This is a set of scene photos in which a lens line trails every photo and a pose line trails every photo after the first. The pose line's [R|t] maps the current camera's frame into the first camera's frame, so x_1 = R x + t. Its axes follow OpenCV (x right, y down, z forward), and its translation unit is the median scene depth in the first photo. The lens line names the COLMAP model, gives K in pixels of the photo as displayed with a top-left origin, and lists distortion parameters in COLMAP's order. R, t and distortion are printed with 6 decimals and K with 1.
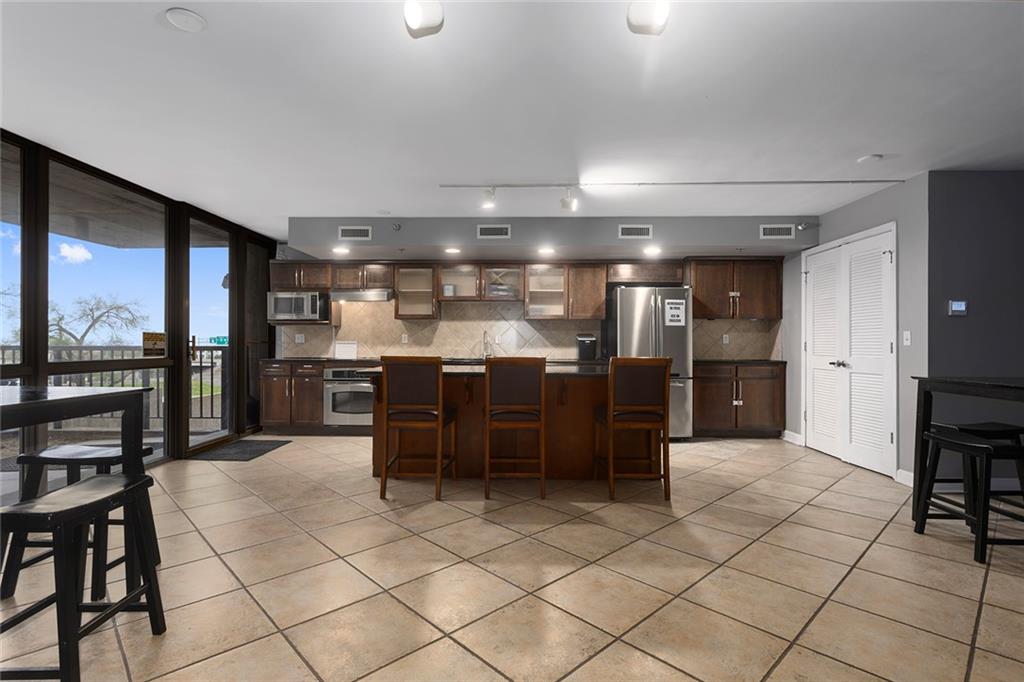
lens RADIAL K [[500.5, 0, 510.4], [0, 500.5, 340.9], [0, 0, 1]] dist [-0.000865, -0.000289]
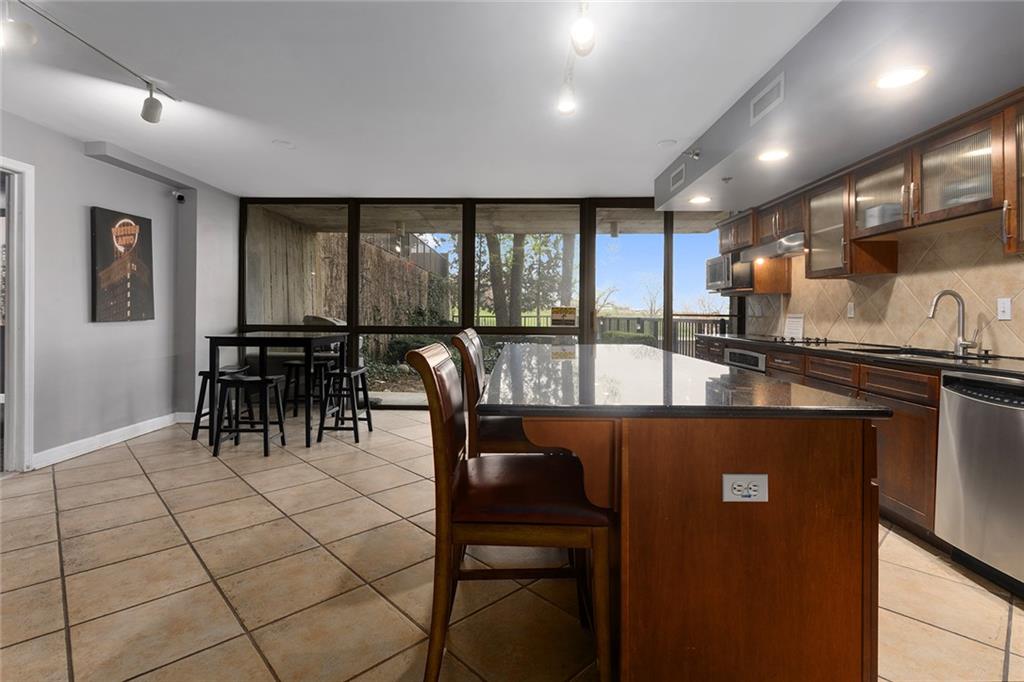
lens RADIAL K [[500.5, 0, 511.2], [0, 500.5, 317.5], [0, 0, 1]] dist [-0.000865, -0.000289]
pose [[-0.016798, 0.003745, -0.999852, 0.409916], [-0.003144, 0.999988, 0.003798, 0.003691], [0.999854, 0.003207, -0.016786, 0.632248]]
